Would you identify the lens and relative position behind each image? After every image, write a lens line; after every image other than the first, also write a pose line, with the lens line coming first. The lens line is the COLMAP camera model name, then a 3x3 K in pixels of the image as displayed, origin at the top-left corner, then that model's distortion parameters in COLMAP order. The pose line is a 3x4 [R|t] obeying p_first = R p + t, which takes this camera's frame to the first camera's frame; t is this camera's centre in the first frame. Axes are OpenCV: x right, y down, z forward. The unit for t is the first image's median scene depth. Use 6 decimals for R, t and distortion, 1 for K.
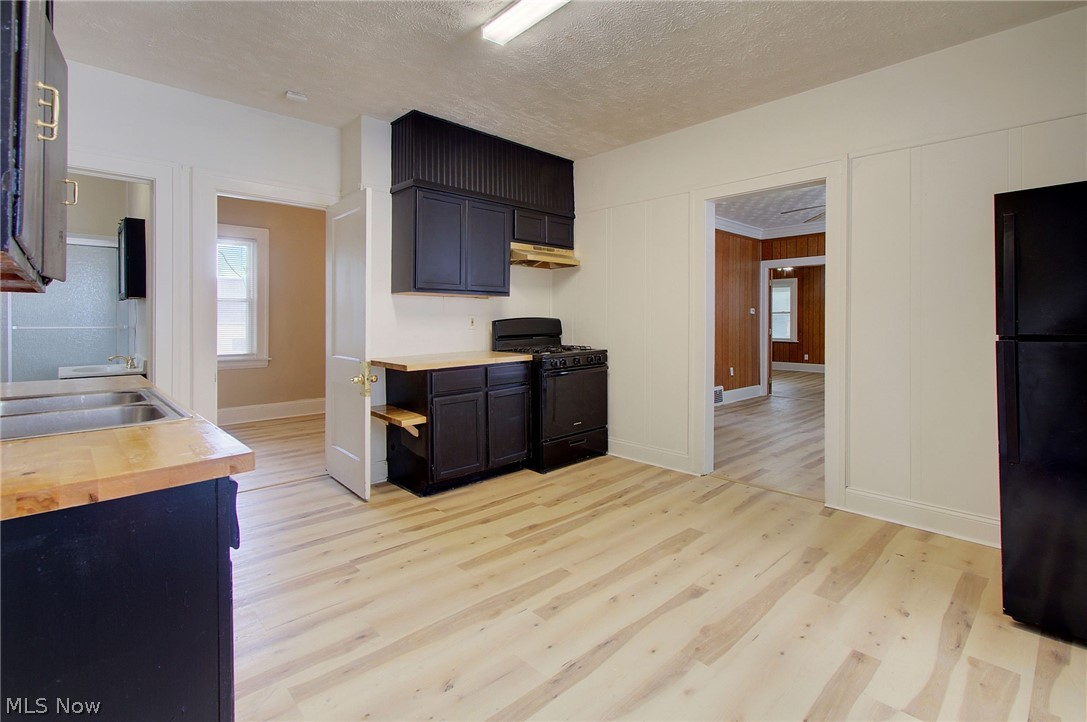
lens RADIAL K [[504.3, 0, 535.0], [0, 504.3, 335.2], [0, 0, 1]] dist [-0.002653, 0.000403]
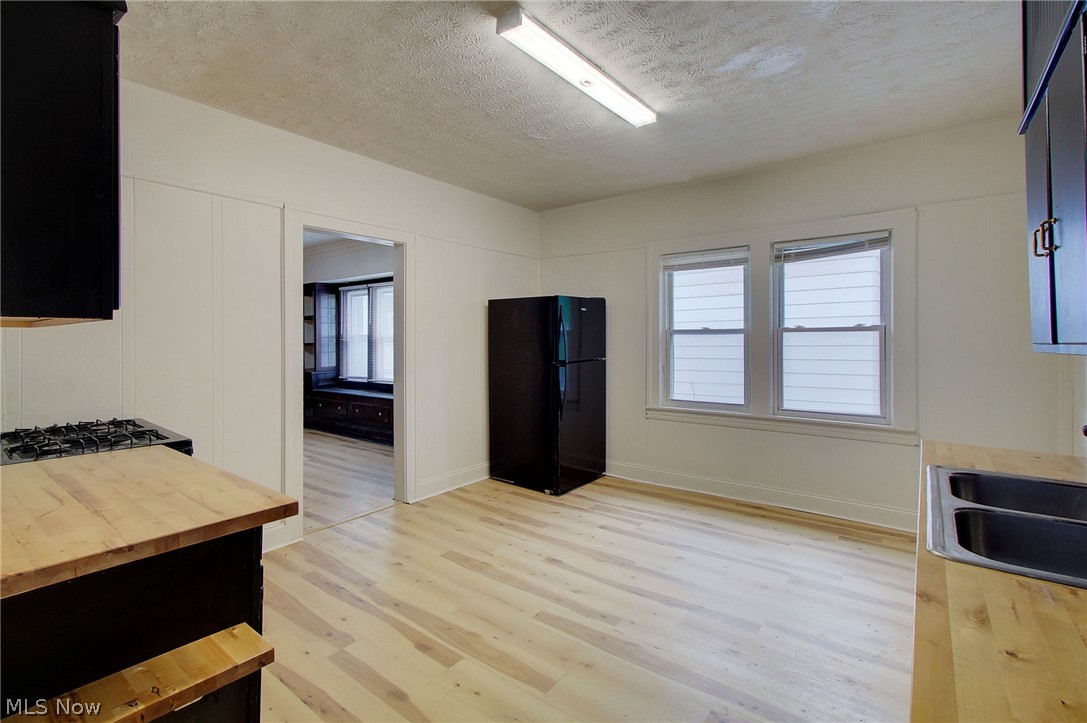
lens RADIAL K [[504.3, 0, 535.0], [0, 504.3, 335.7], [0, 0, 1]] dist [-0.002653, 0.000403]
pose [[-0.155337, 0.000725, 0.987861, -0.973094], [0.035561, 0.999356, 0.004859, -0.103755], [-0.987221, 0.035884, -0.155263, 1.177595]]
